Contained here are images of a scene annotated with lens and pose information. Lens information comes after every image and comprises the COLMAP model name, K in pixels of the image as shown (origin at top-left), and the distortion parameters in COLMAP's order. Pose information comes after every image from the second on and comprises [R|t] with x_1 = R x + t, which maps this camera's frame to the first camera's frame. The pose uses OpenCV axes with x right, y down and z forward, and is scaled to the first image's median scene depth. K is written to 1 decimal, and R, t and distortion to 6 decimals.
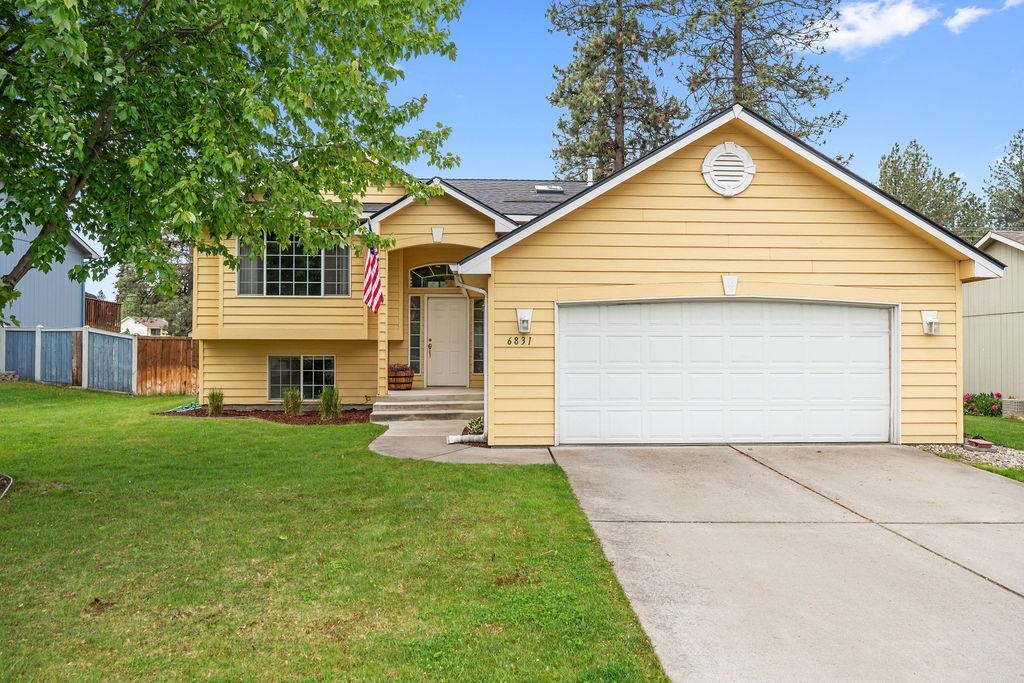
lens RADIAL K [[620.1, 0, 511.8], [0, 620.1, 344.1], [0, 0, 1]] dist [-0.005687, -0.002093]
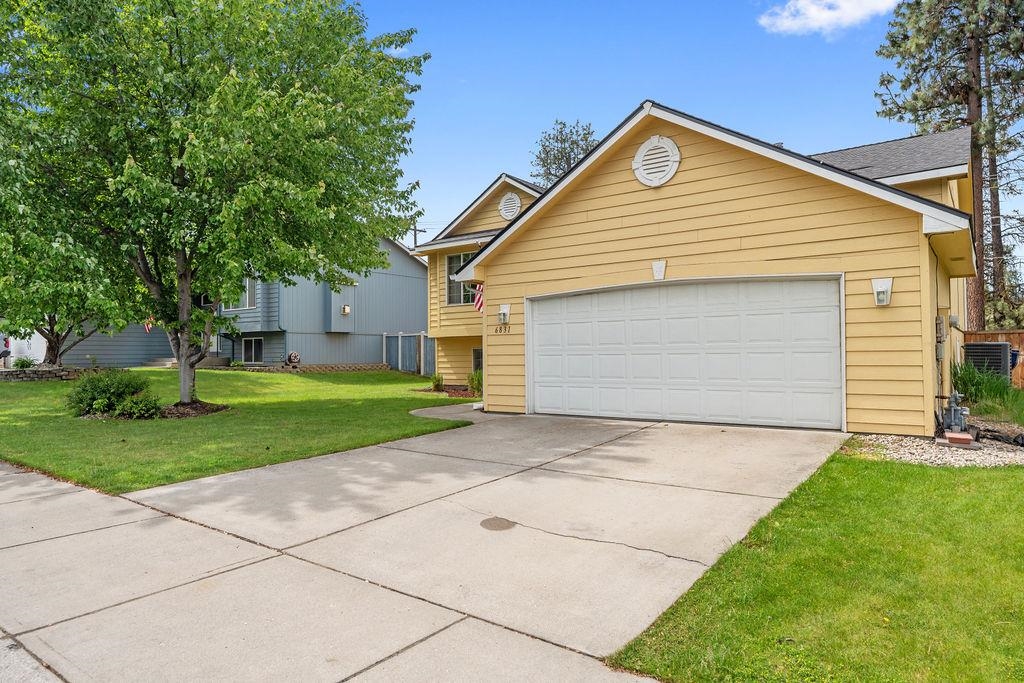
lens RADIAL K [[620.1, 0, 508.2], [0, 620.1, 343.1], [0, 0, 1]] dist [-0.005687, -0.002093]
pose [[0.786159, -0.021177, -0.617662, 0.795043], [0.019048, 0.999768, -0.010033, 0.034575], [0.617731, -0.003877, 0.786380, 0.007274]]
